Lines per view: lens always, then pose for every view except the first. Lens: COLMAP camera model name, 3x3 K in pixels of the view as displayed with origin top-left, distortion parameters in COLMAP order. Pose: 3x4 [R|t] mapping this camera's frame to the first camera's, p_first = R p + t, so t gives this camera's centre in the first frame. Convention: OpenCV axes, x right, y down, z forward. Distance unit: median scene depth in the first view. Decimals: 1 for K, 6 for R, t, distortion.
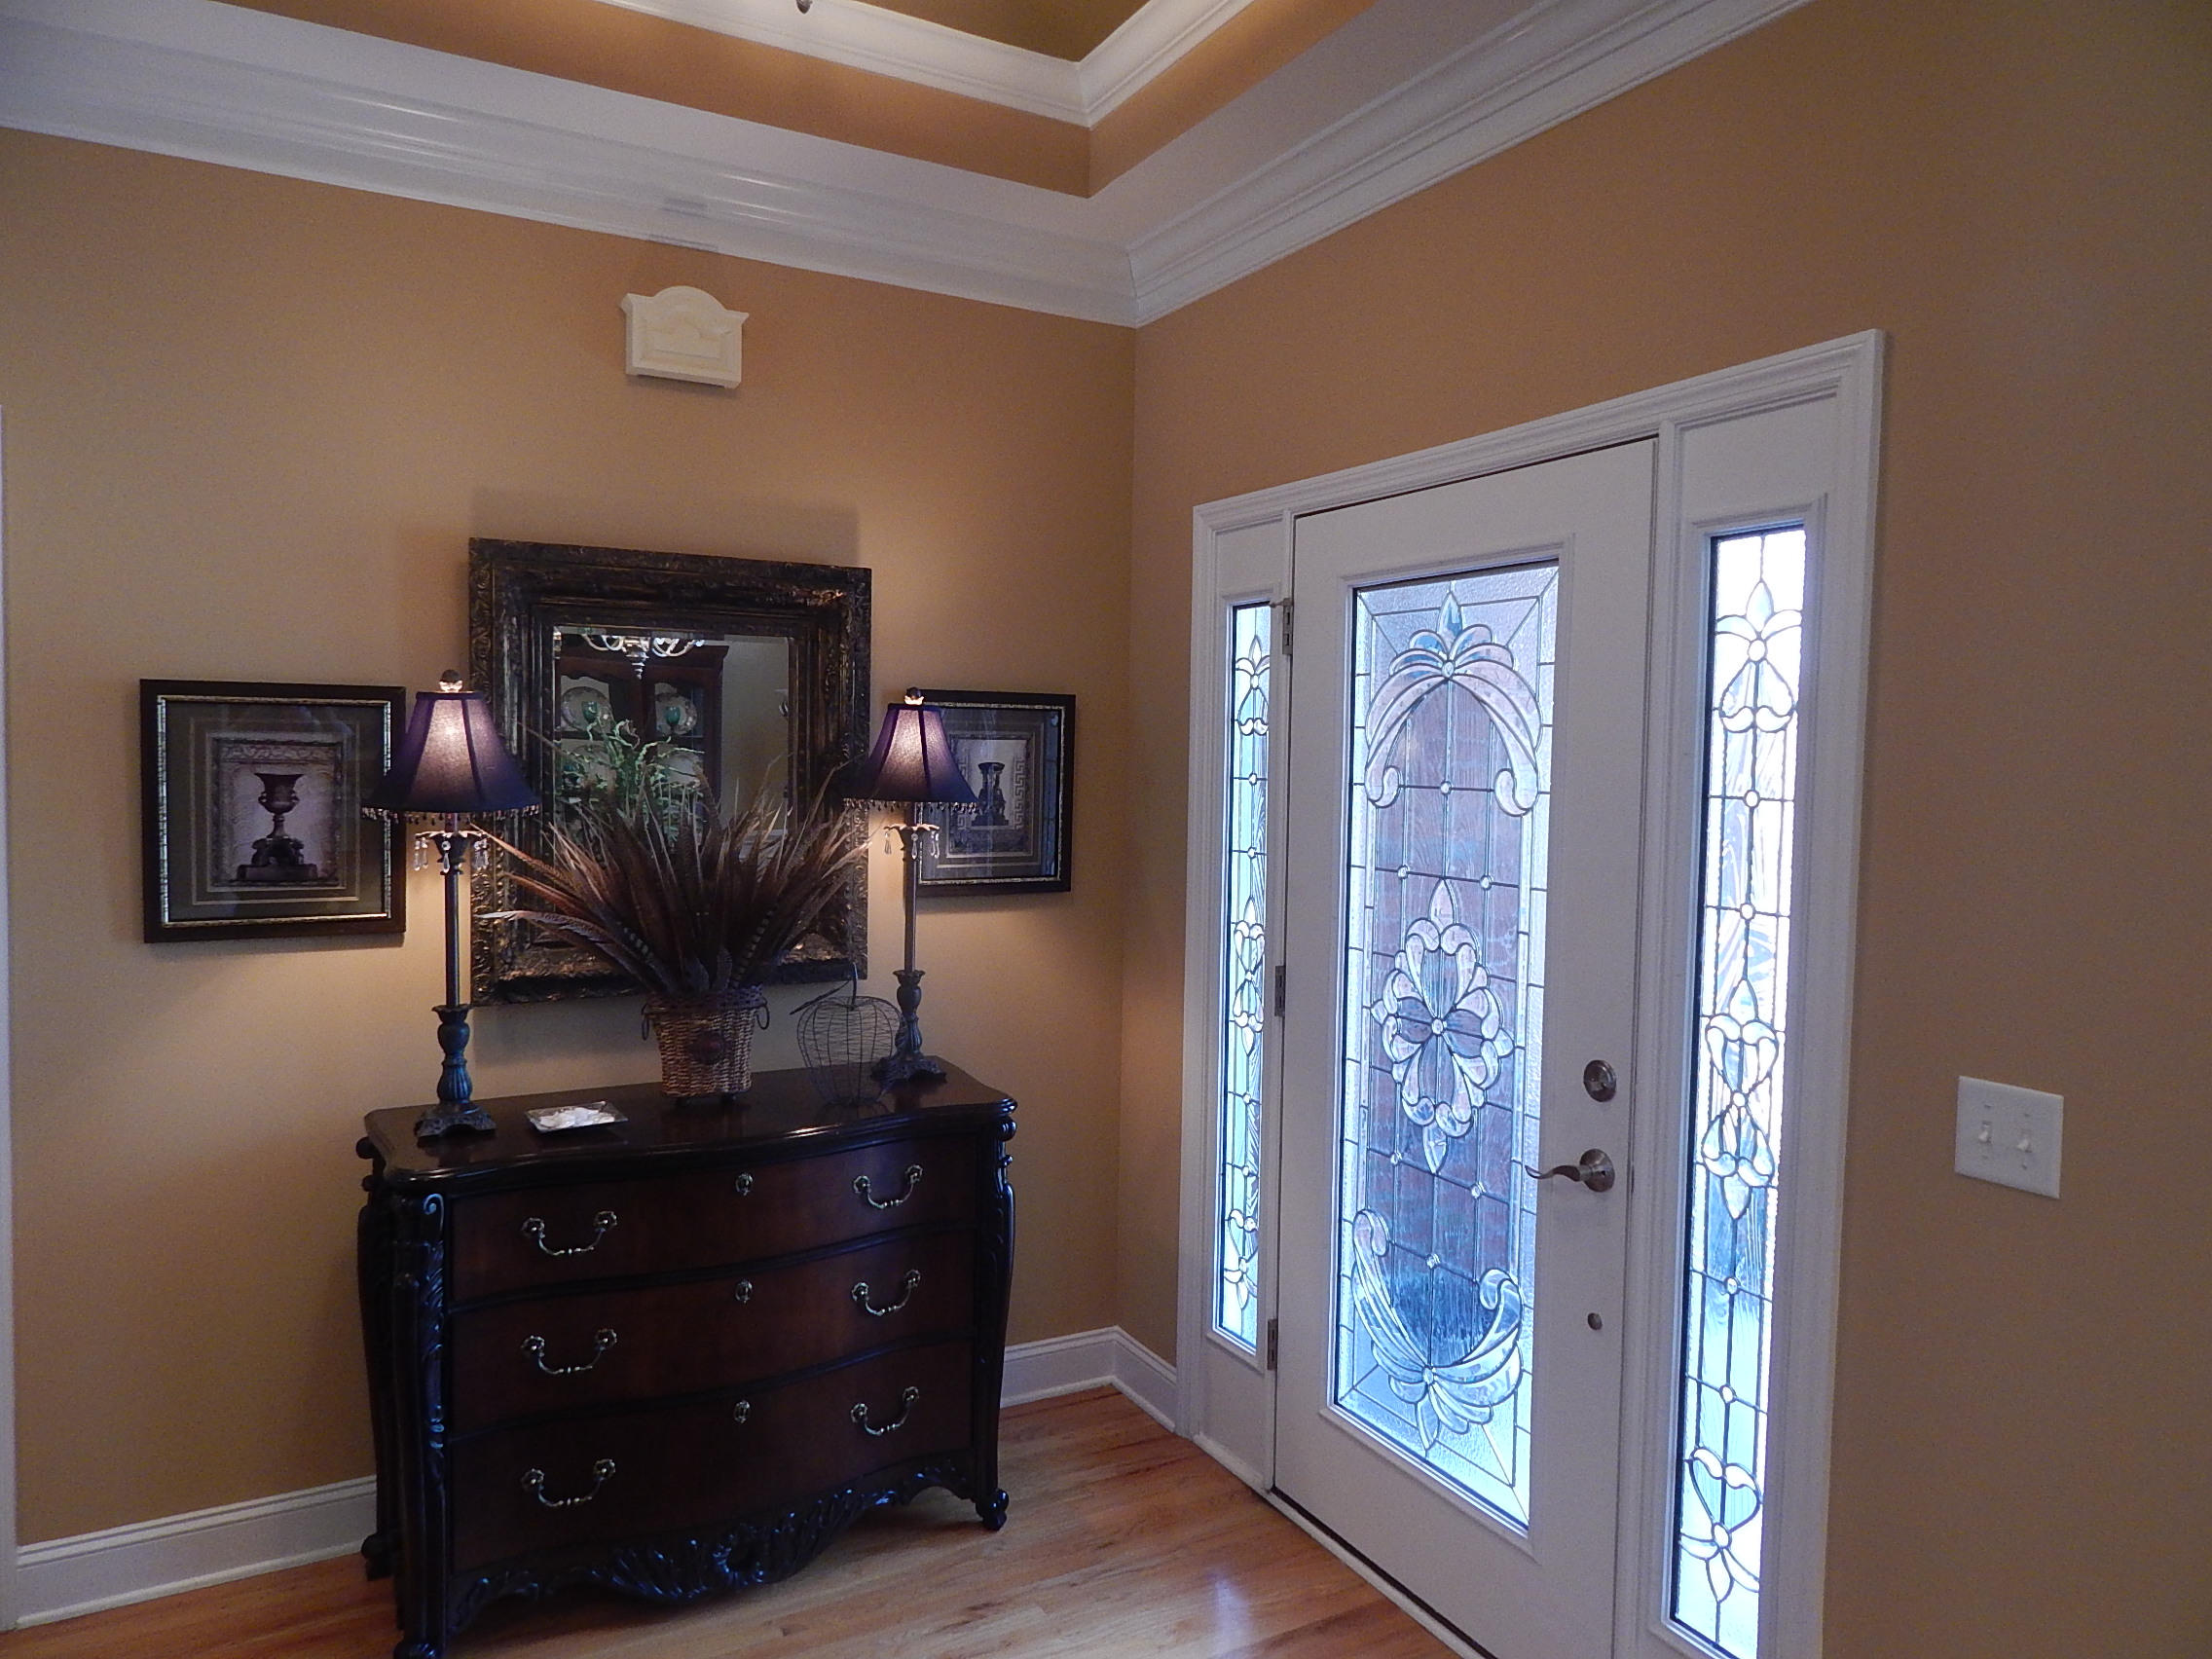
lens RADIAL K [[1468.2, 0, 1100.5], [0, 1468.2, 826.4], [0, 0, 1]] dist [0.007018, -0.002805]
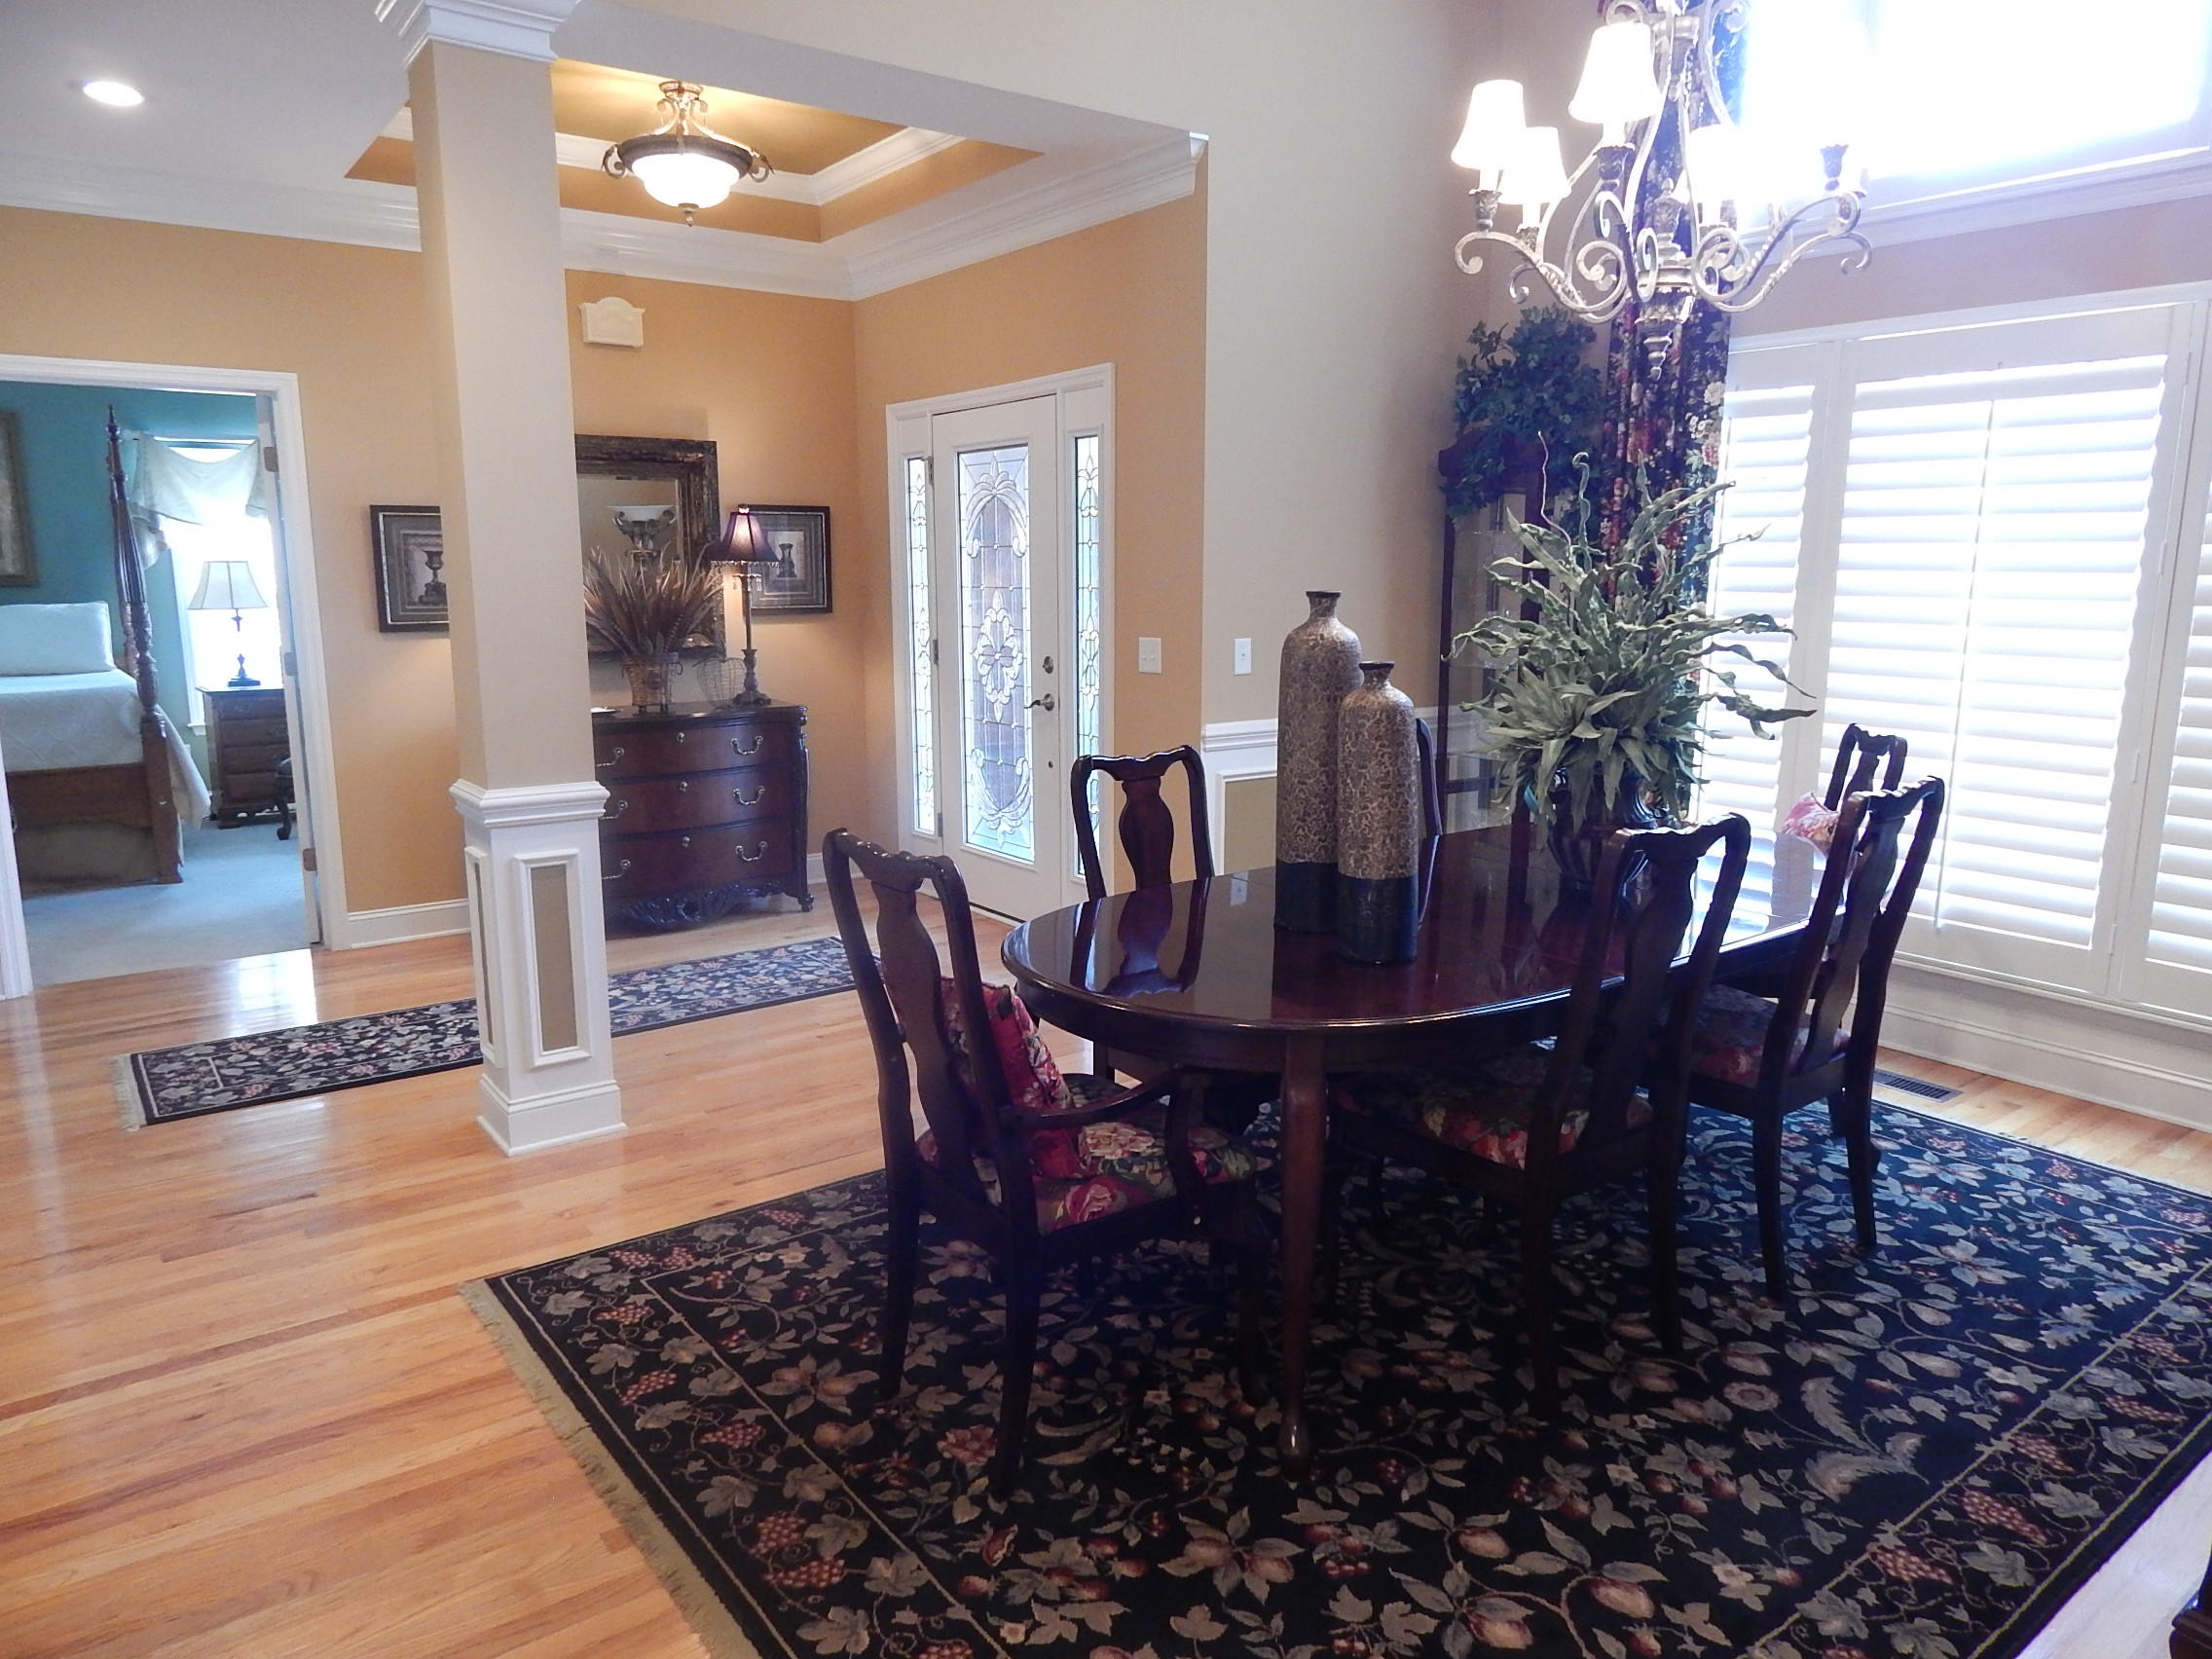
lens RADIAL K [[1468.2, 0, 1114.7], [0, 1468.2, 820.1], [0, 0, 1]] dist [0.007018, -0.002805]
pose [[0.989915, -0.044392, 0.134530, 0.084085], [0.028180, 0.992361, 0.120105, 0.106604], [-0.138835, -0.115103, 0.983604, -1.084890]]
